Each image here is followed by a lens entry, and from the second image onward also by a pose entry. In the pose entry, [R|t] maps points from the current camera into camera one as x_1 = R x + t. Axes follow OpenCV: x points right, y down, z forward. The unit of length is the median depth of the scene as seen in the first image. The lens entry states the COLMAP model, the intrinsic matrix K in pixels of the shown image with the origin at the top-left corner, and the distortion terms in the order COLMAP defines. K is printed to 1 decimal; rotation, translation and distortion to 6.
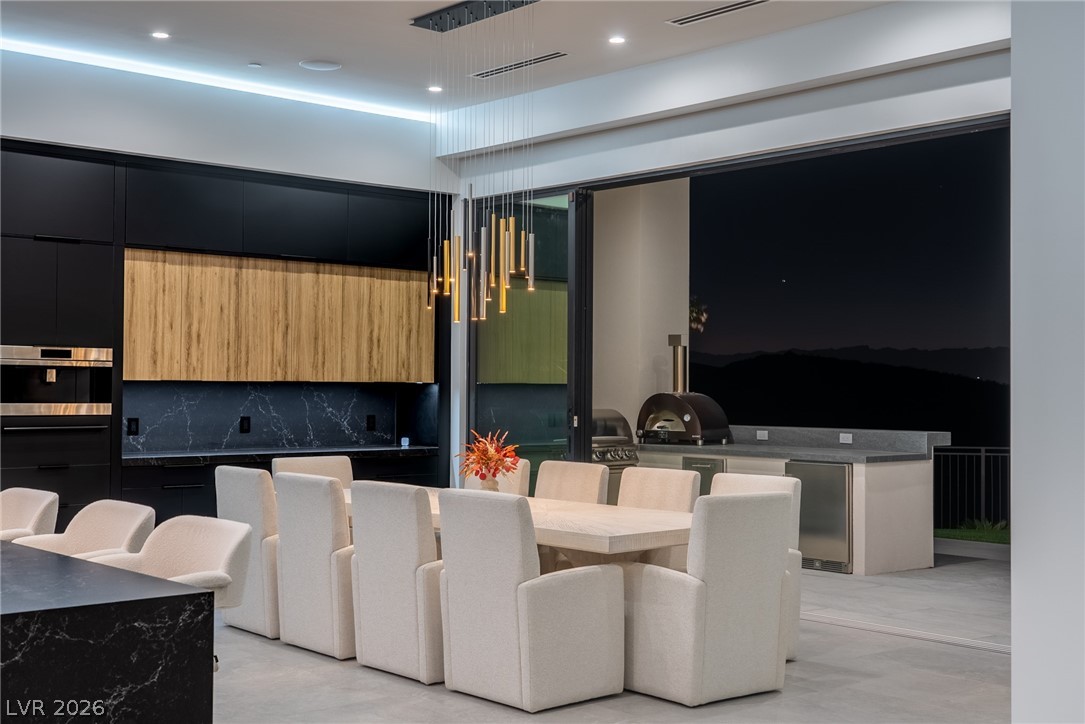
lens RADIAL K [[1324.2, 0, 540.9], [0, 1324.2, 361.7], [0, 0, 1]] dist [0.049220, 0.000000]
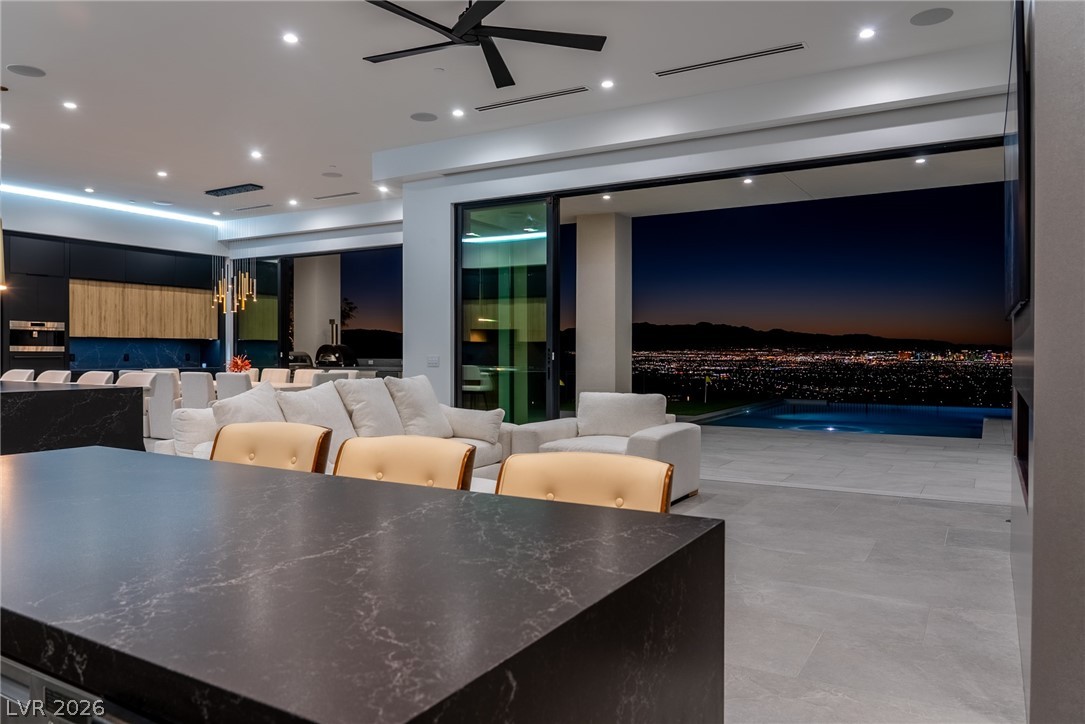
lens RADIAL K [[759.2, 0, 553.9], [0, 759.2, 356.1], [0, 0, 1]] dist [-0.004250, 0.000710]
pose [[0.947425, -0.007648, 0.319887, 0.056766], [-0.000138, 0.999704, 0.024308, 0.015136], [-0.319978, -0.023075, 0.947144, -0.486369]]
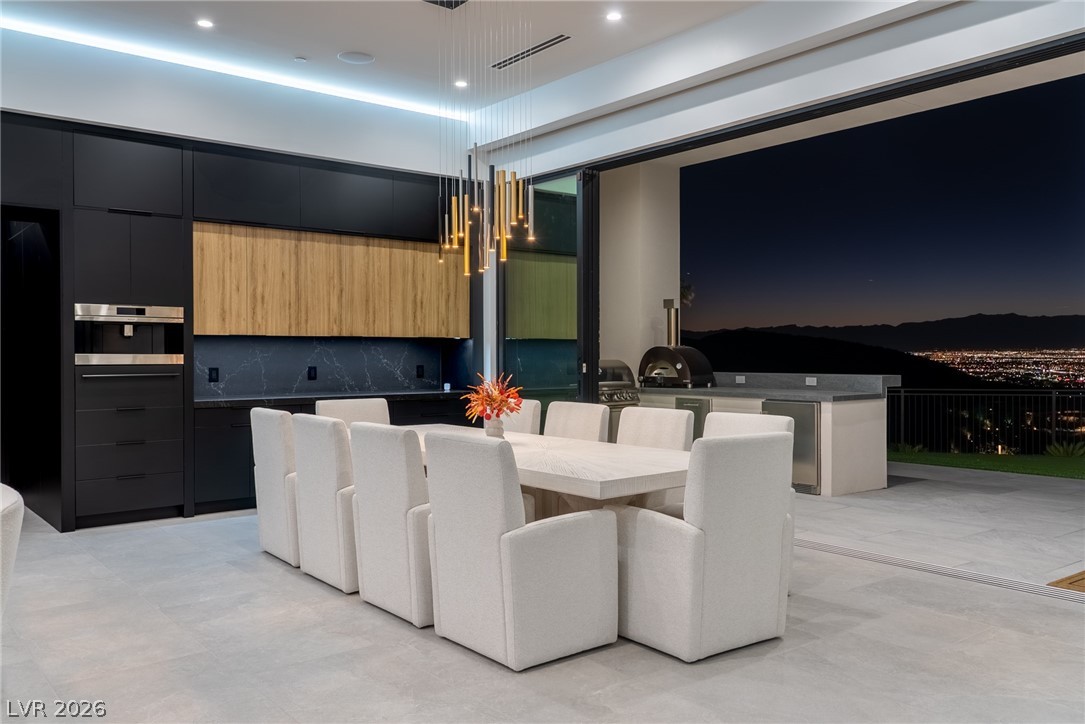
lens RADIAL K [[854.0, 0, 537.6], [0, 854.0, 360.8], [0, 0, 1]] dist [0.008419, -0.003945]
pose [[0.998651, -0.008433, -0.051241, 0.024922], [0.009804, 0.999599, 0.026567, 0.019123], [0.050997, -0.027034, 0.998333, 0.253413]]
